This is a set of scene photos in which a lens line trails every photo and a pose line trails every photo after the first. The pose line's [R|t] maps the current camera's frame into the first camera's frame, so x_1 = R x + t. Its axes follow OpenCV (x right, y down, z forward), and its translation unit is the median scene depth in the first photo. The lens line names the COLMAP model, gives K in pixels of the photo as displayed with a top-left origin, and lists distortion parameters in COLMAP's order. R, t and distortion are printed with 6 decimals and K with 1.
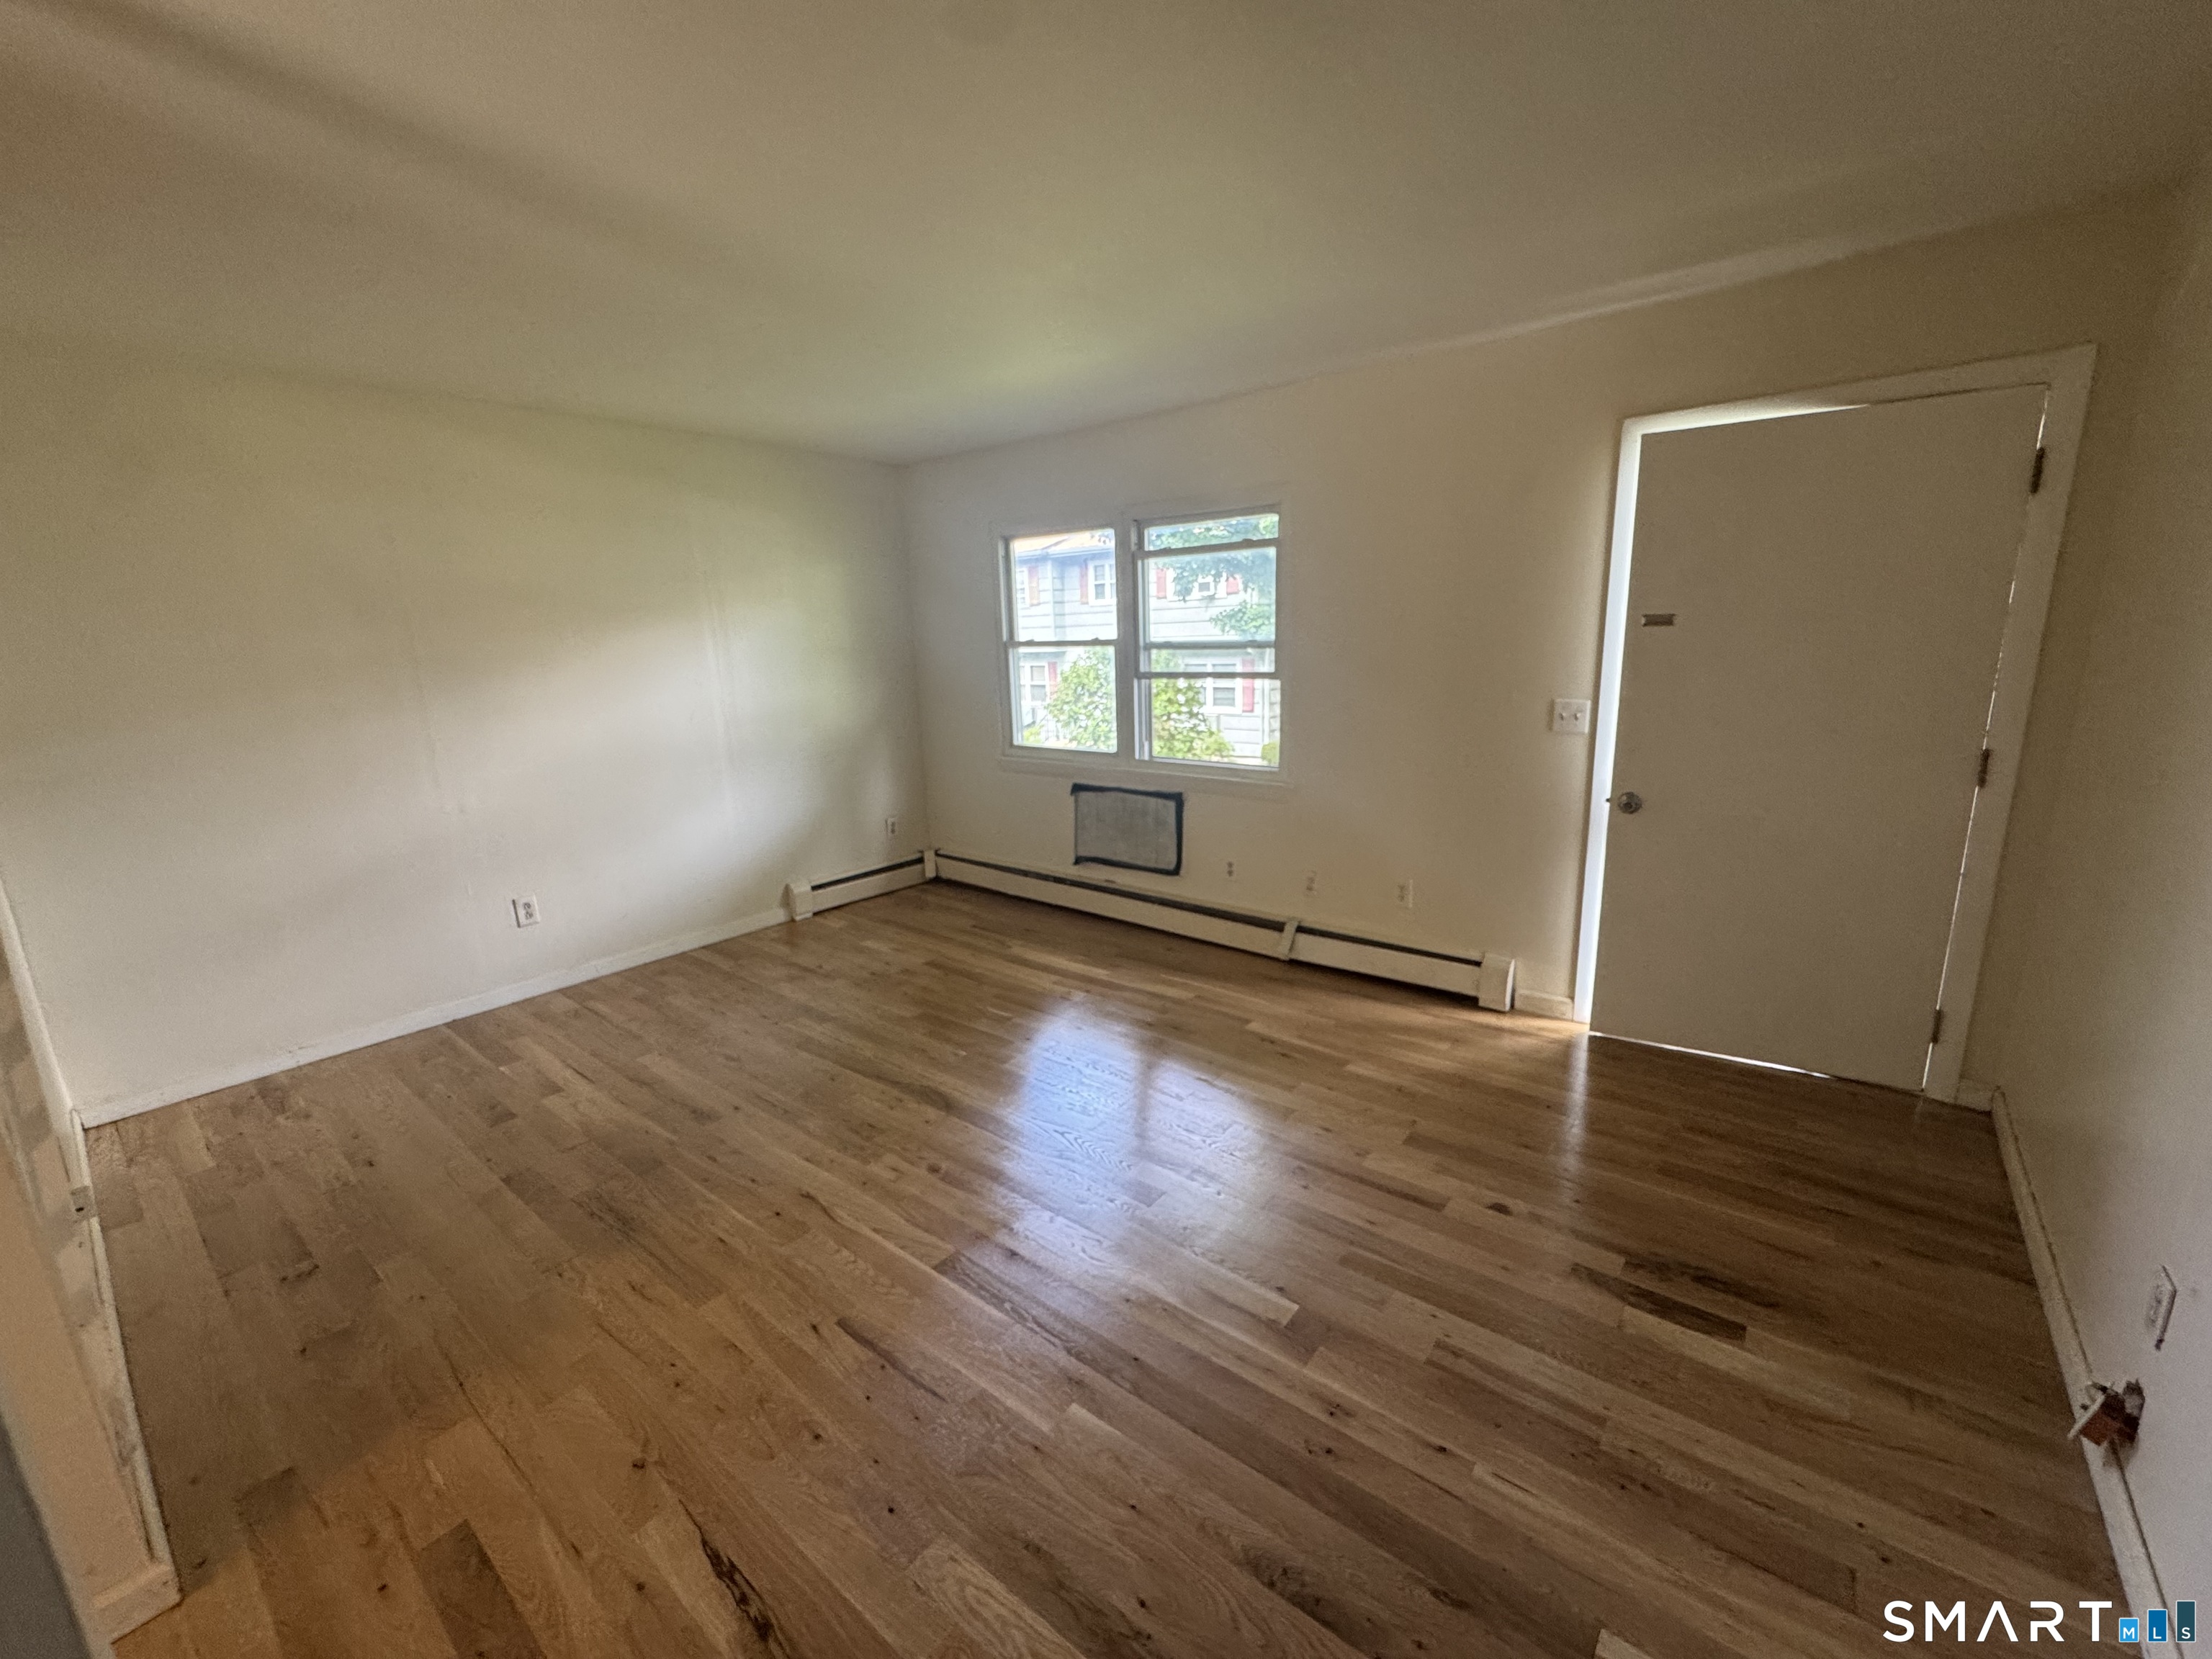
lens RADIAL K [[896.4, 0, 1088.4], [0, 896.4, 827.9], [0, 0, 1]] dist [0.000521, -0.000264]
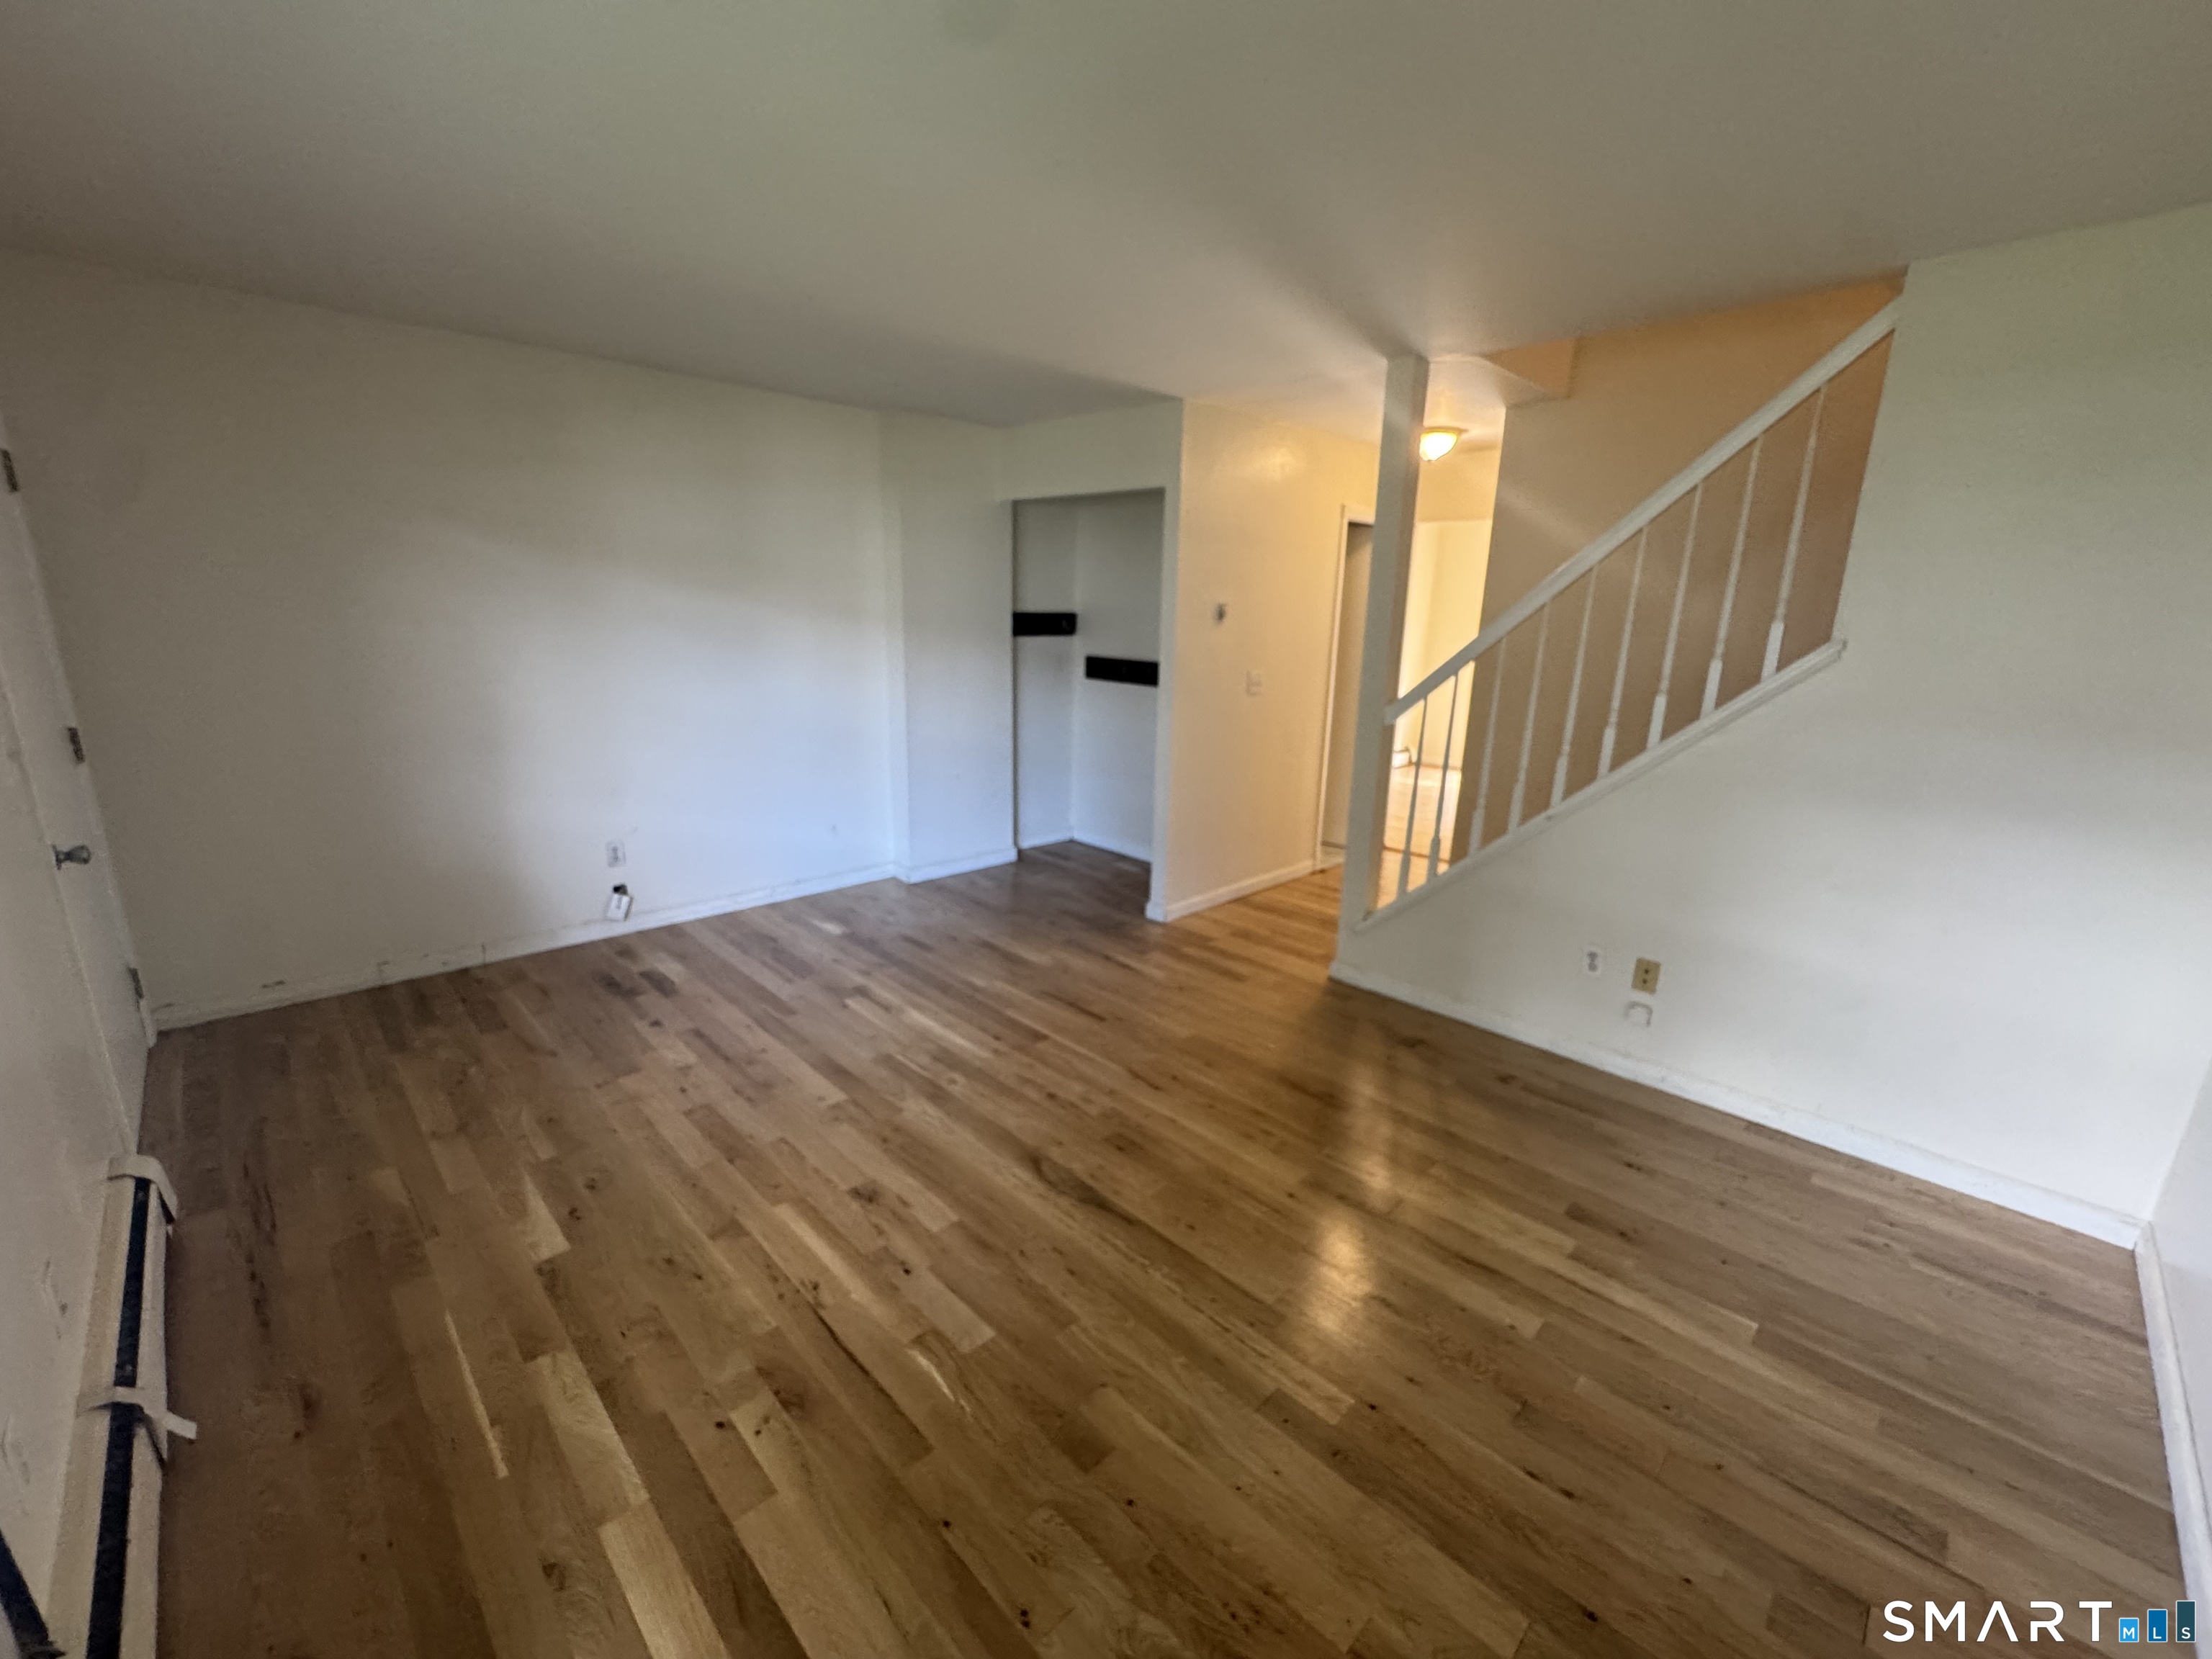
lens RADIAL K [[883.6, 0, 1106.0], [0, 883.6, 829.5], [0, 0, 1]] dist [-0.001965, -0.000078]
pose [[-0.994931, -0.017095, 0.099101, -0.287980], [0.028906, 0.895247, 0.444632, -0.340771], [-0.096320, 0.445242, -0.890215, 1.537355]]
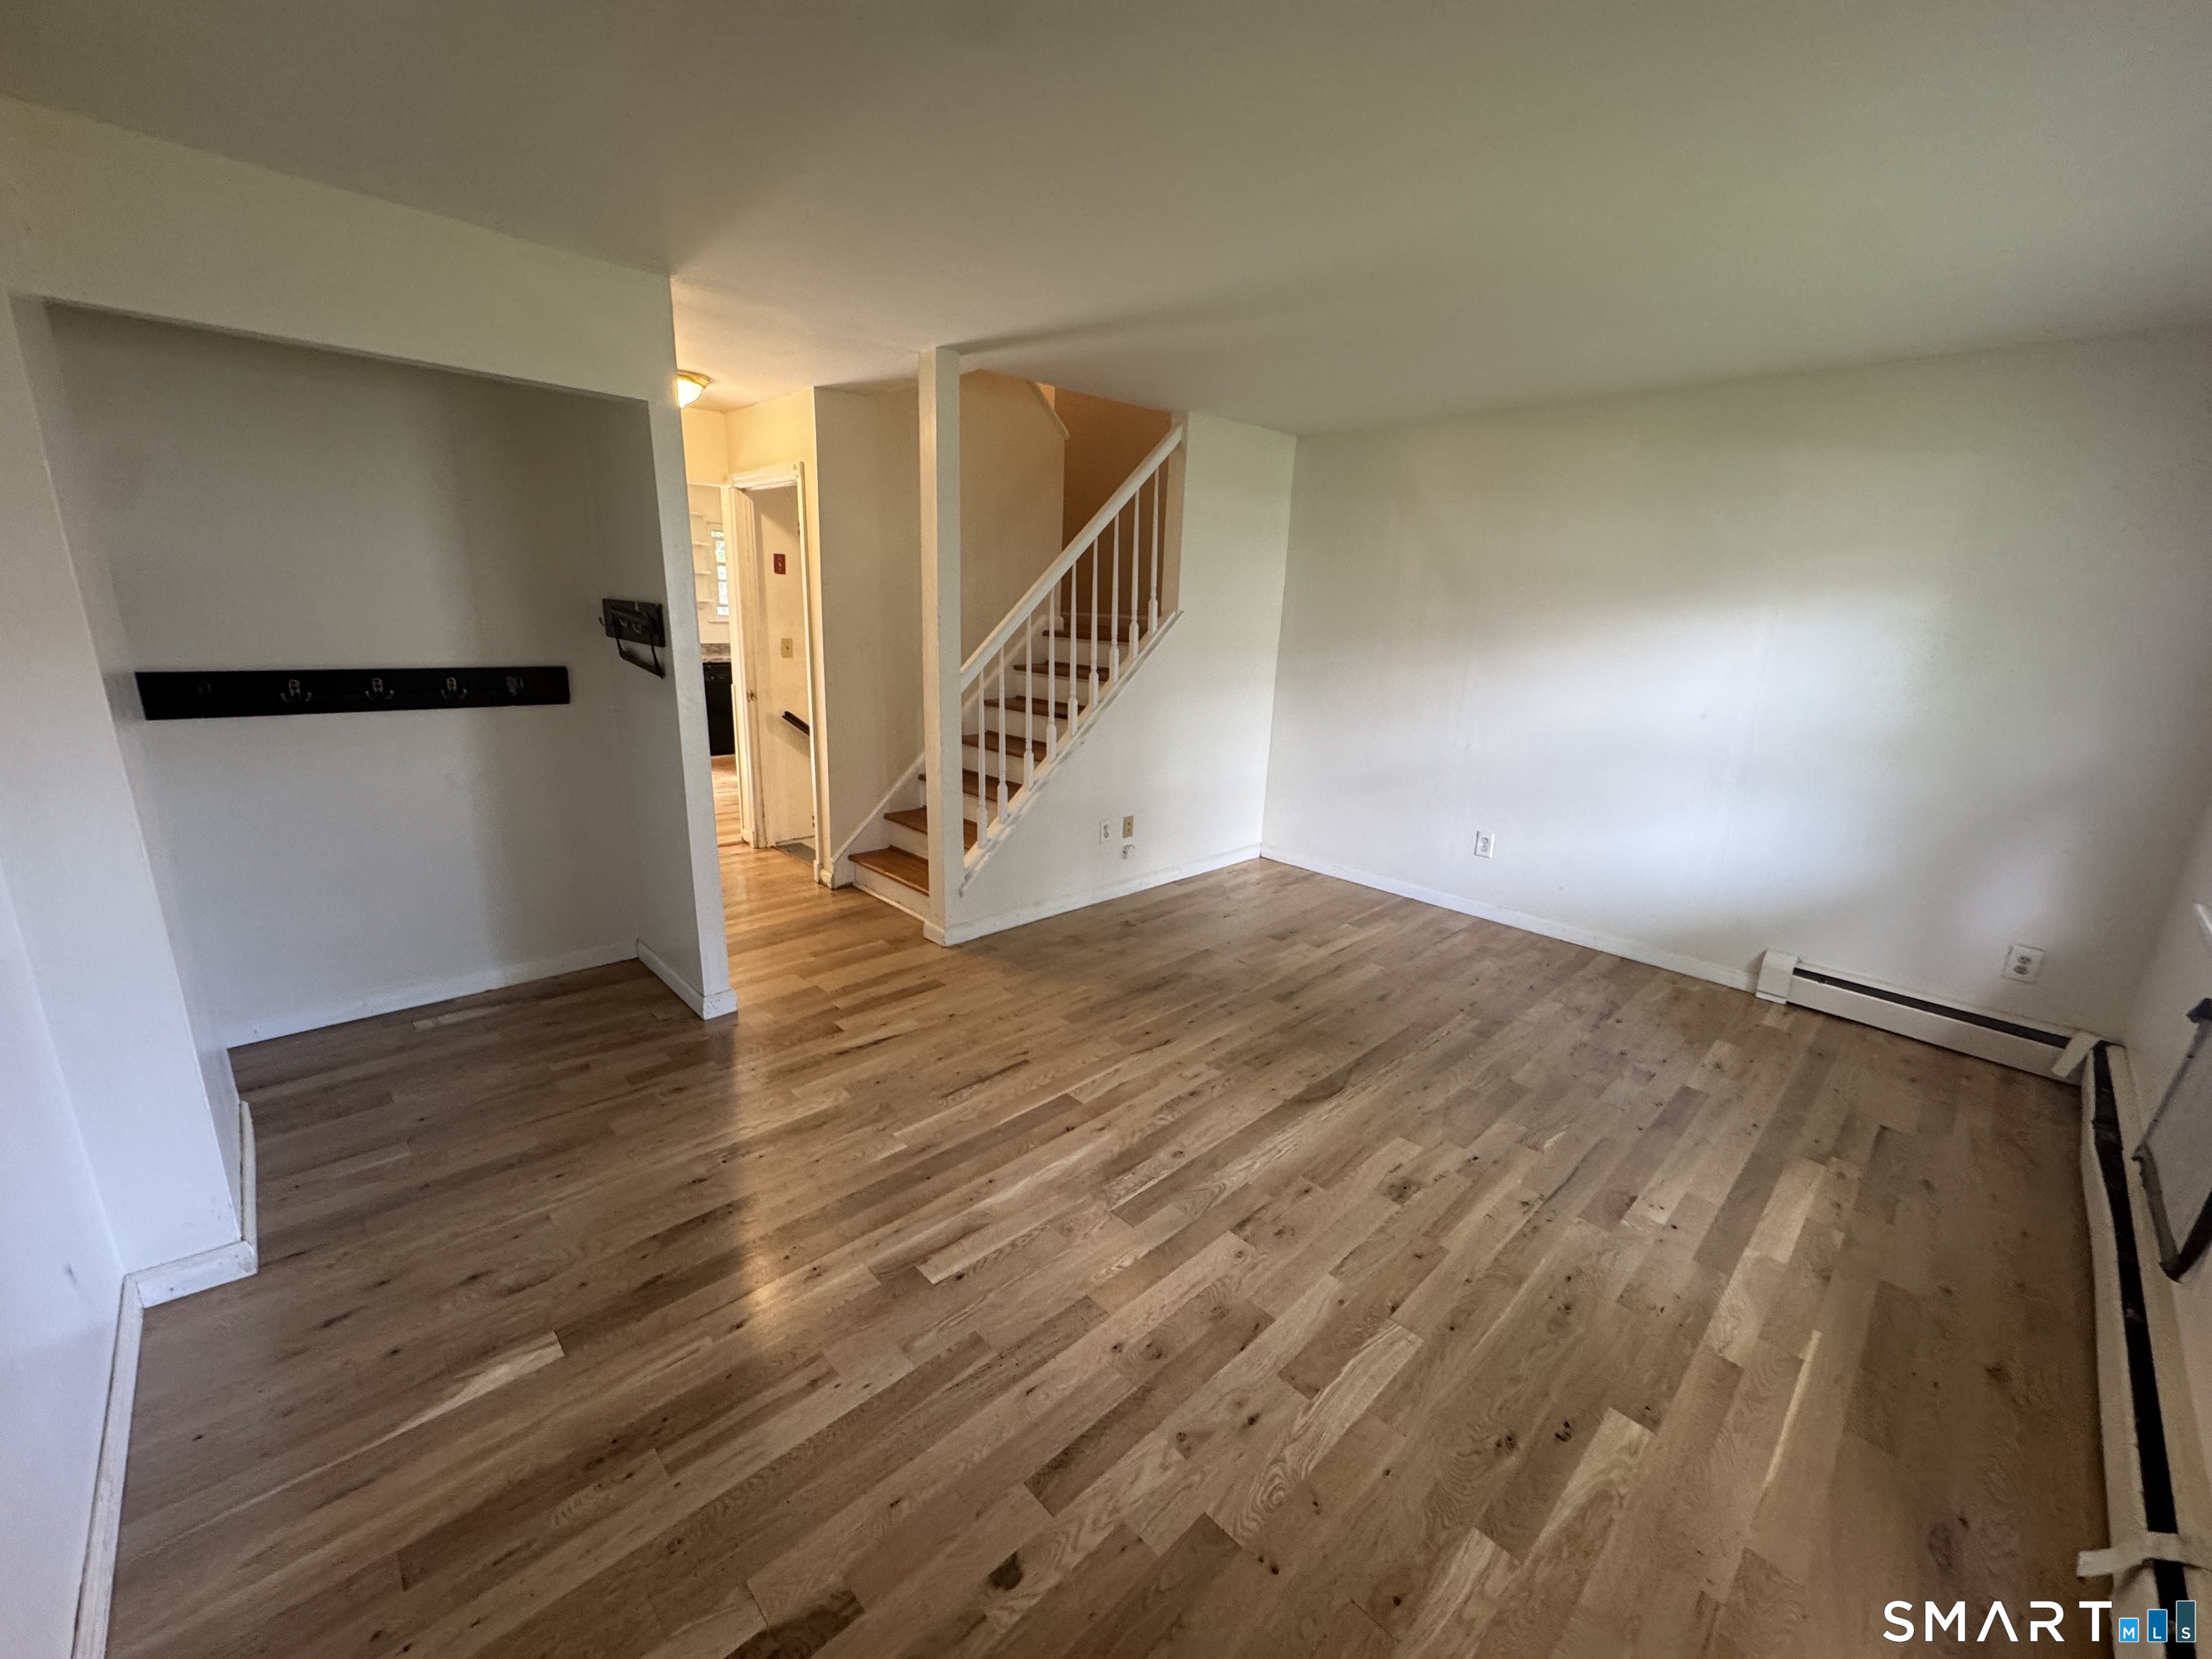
lens RADIAL K [[883.6, 0, 1106.0], [0, 883.6, 829.5], [0, 0, 1]] dist [-0.001965, -0.000078]
pose [[-0.119820, 0.274622, -0.954058, 0.672172], [-0.244765, 0.923146, 0.296464, -0.185707], [0.962150, 0.269042, -0.043394, 0.719381]]
